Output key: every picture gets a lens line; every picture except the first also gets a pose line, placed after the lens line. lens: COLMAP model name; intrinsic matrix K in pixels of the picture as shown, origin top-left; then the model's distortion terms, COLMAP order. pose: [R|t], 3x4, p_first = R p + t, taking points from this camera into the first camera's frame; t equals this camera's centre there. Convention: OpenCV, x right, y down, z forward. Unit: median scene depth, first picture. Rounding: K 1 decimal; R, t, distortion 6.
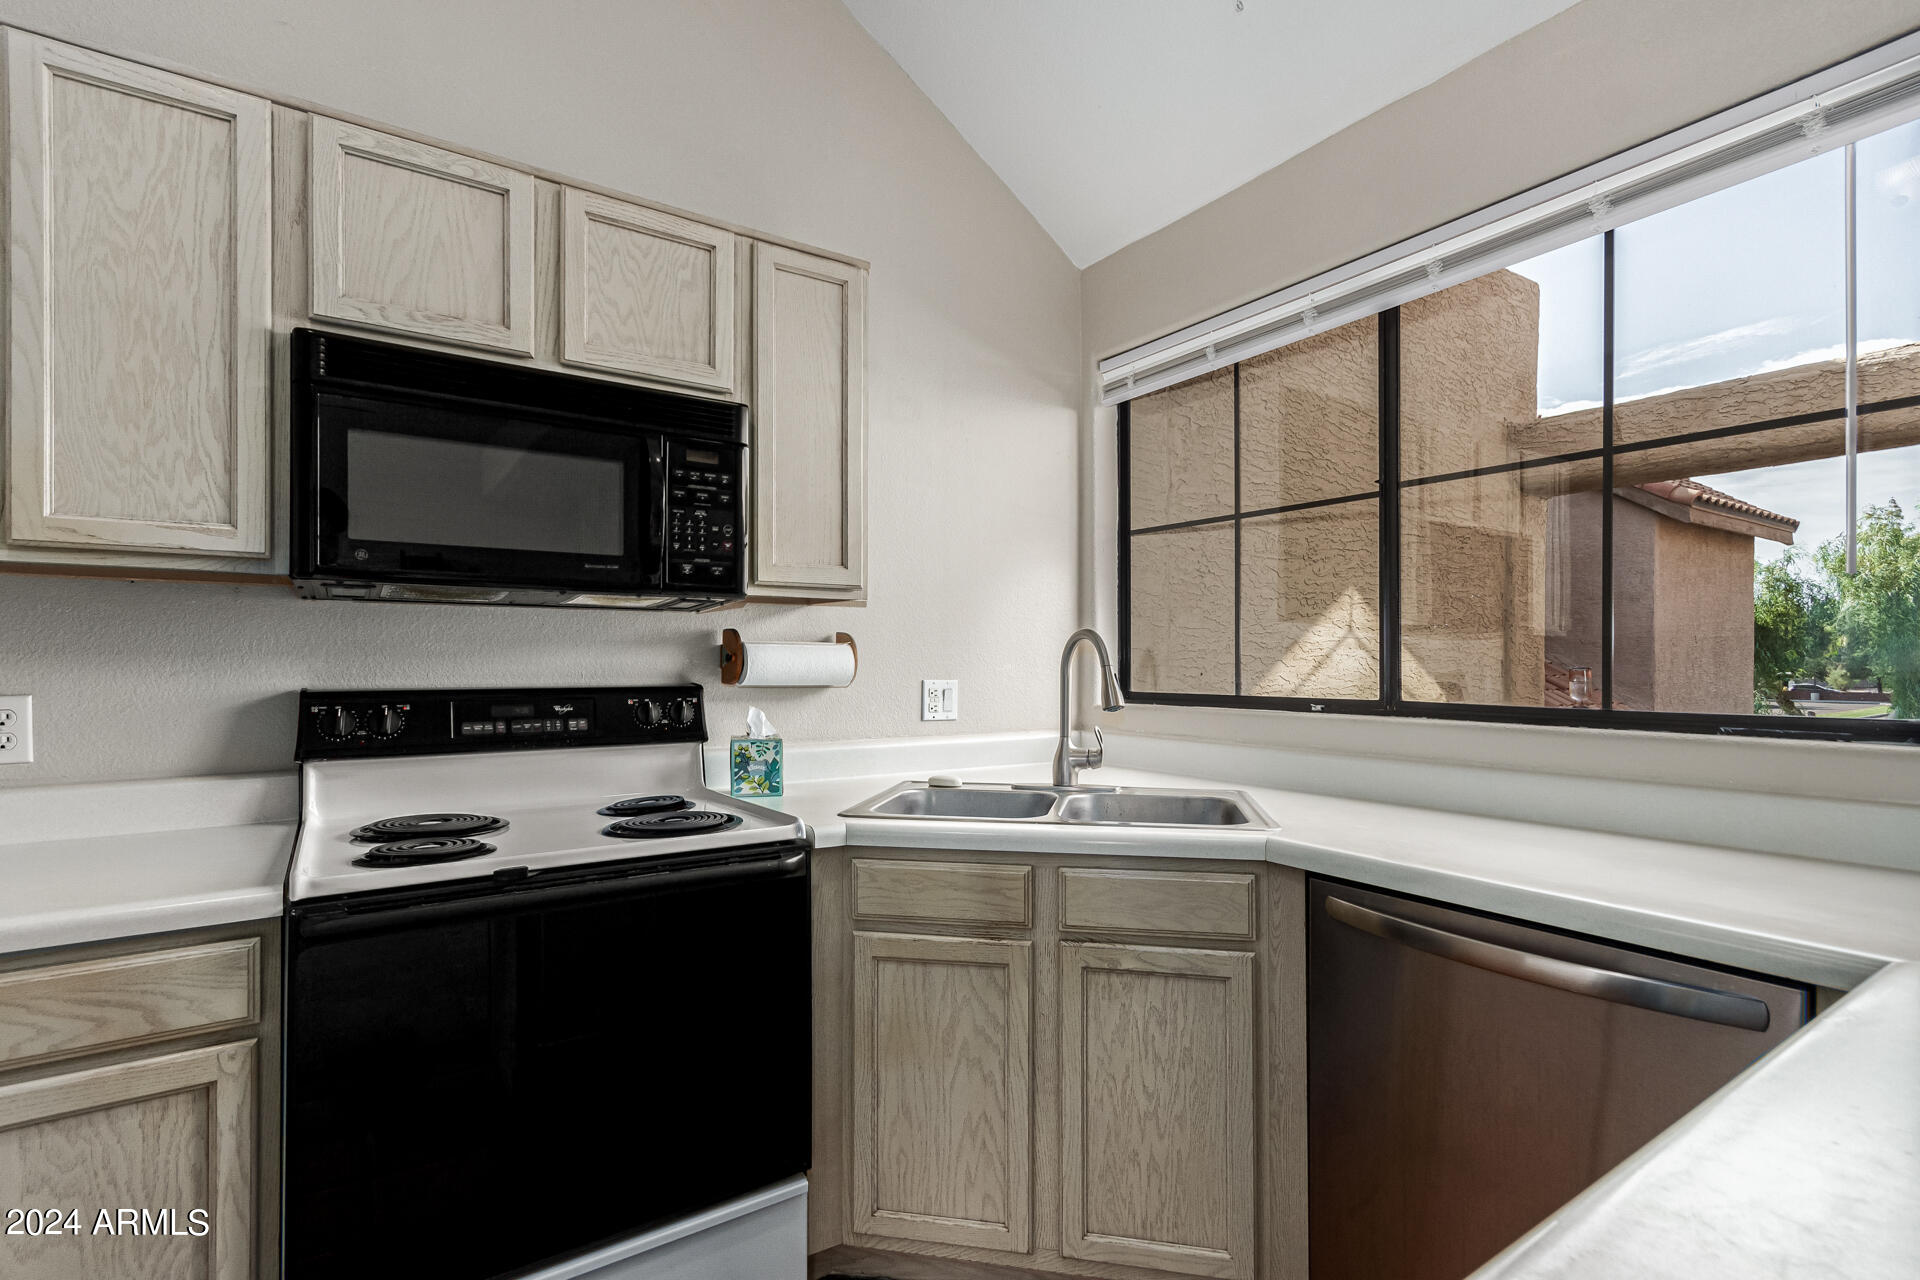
lens RADIAL K [[898.4, 0, 965.5], [0, 898.4, 658.1], [0, 0, 1]] dist [0.009518, -0.001830]
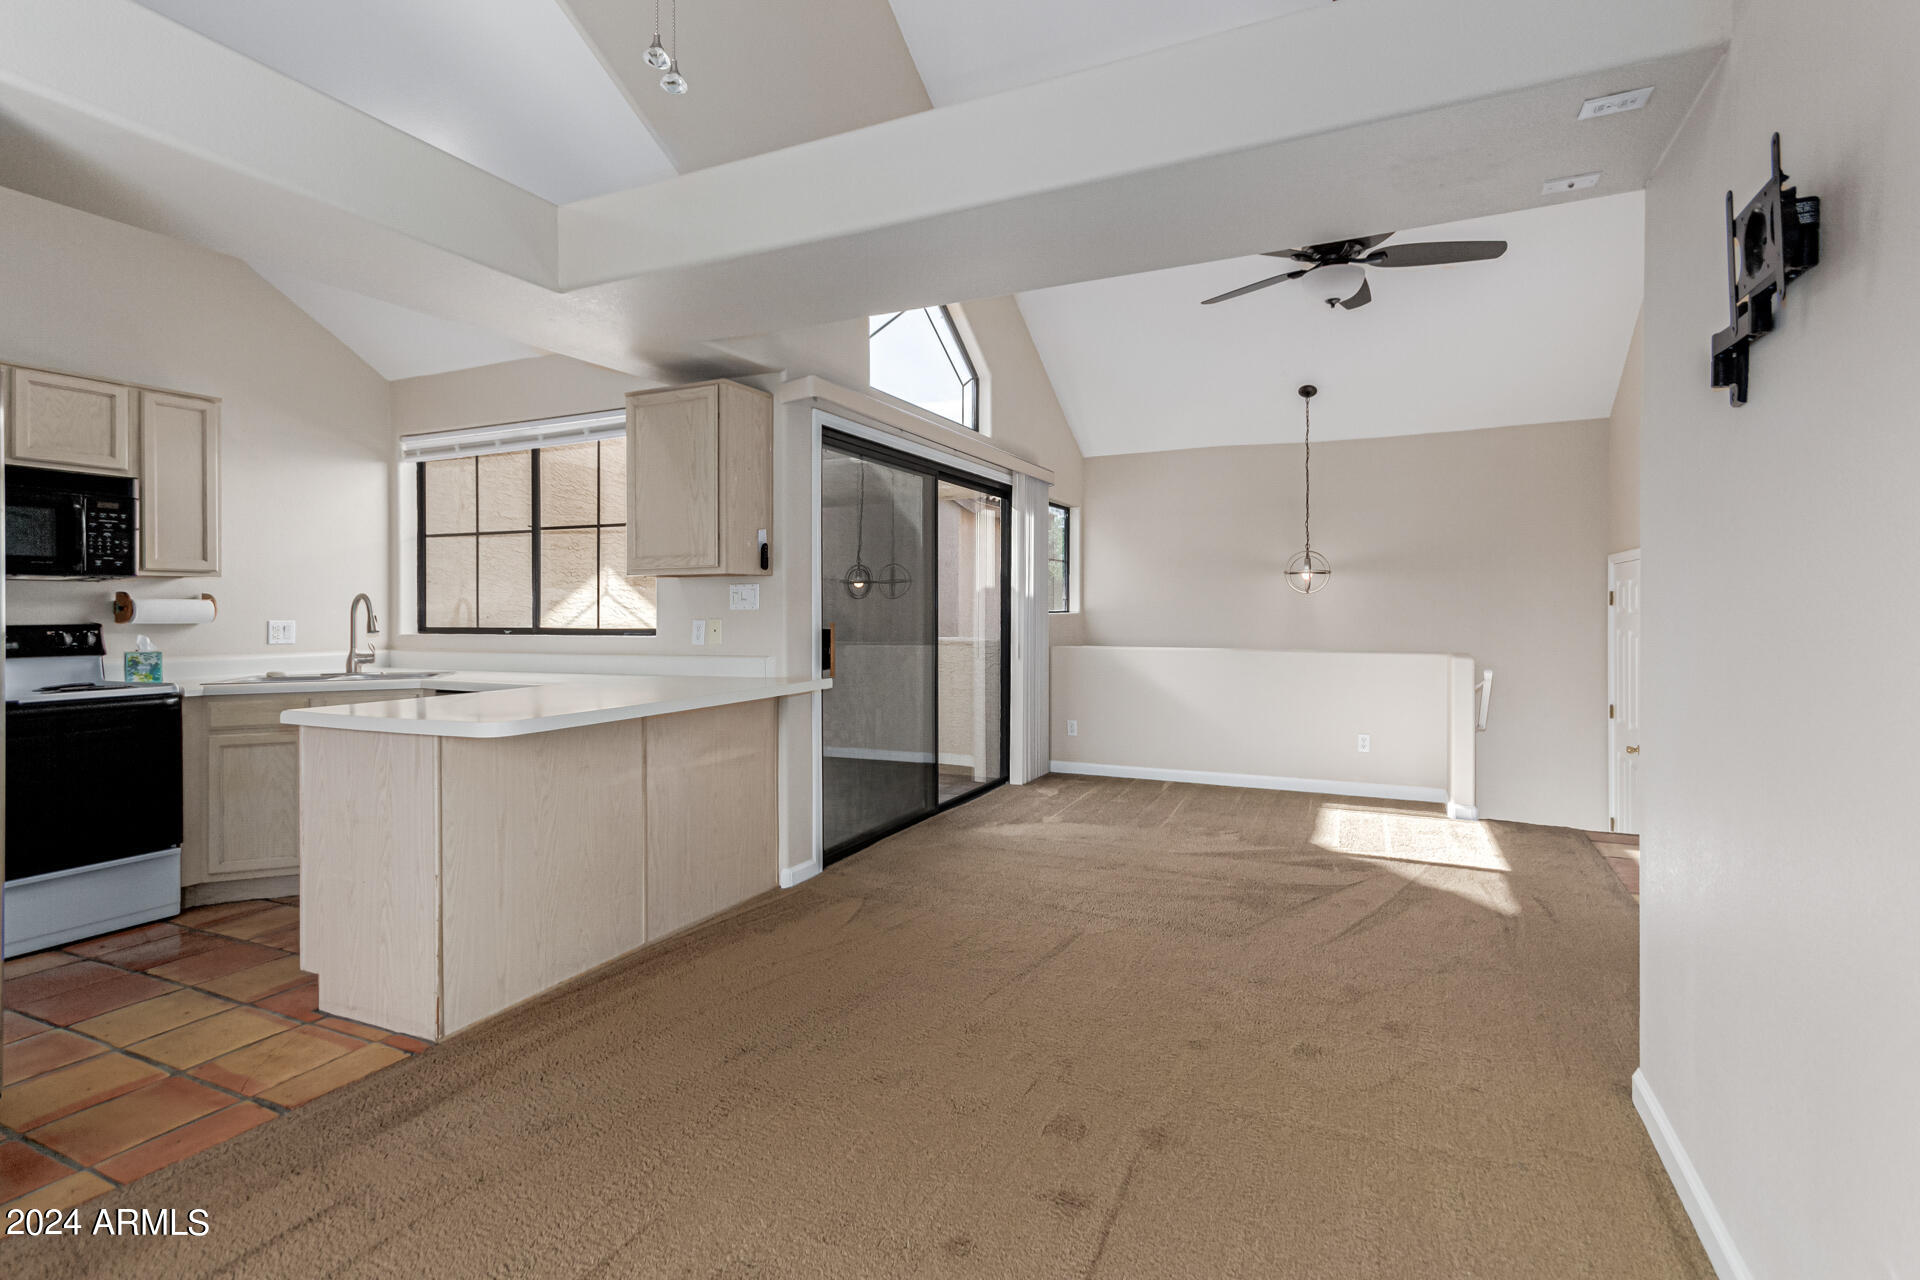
lens RADIAL K [[898.4, 0, 969.8], [0, 898.4, 612.1], [0, 0, 1]] dist [0.009518, -0.001830]
pose [[0.856160, -0.003465, 0.516700, 0.287329], [0.000963, 0.999986, 0.005110, -0.000065], [-0.516711, -0.003877, 0.856151, -1.613144]]
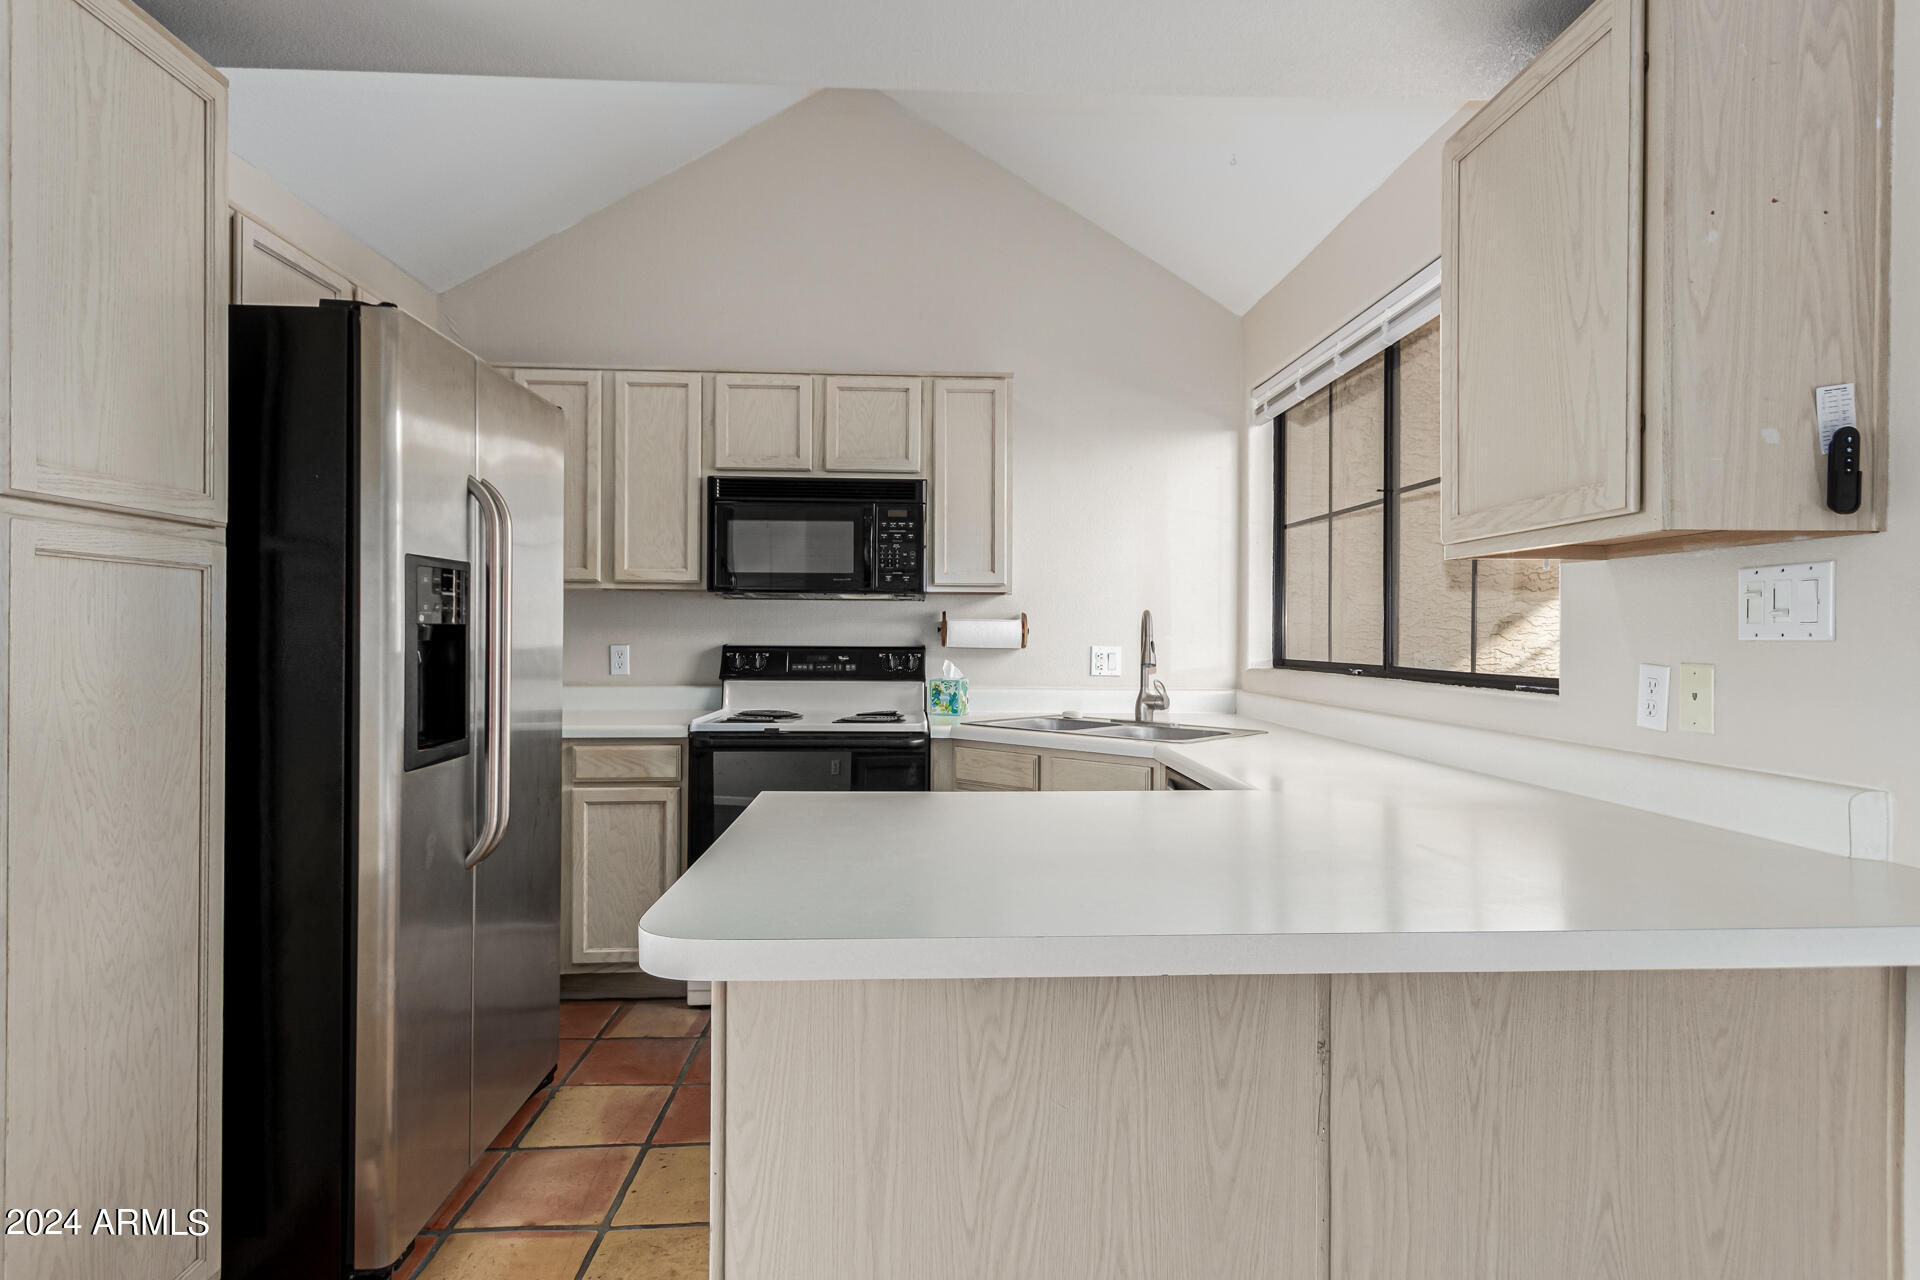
lens RADIAL K [[979.8, 0, 962.4], [0, 979.8, 633.4], [0, 0, 1]] dist [0.003080, 0.002370]
pose [[0.854645, 0.006209, -0.519175, 0.776835], [-0.004536, 0.999980, 0.004493, -0.001506], [0.519193, -0.001485, 0.854656, -0.536881]]
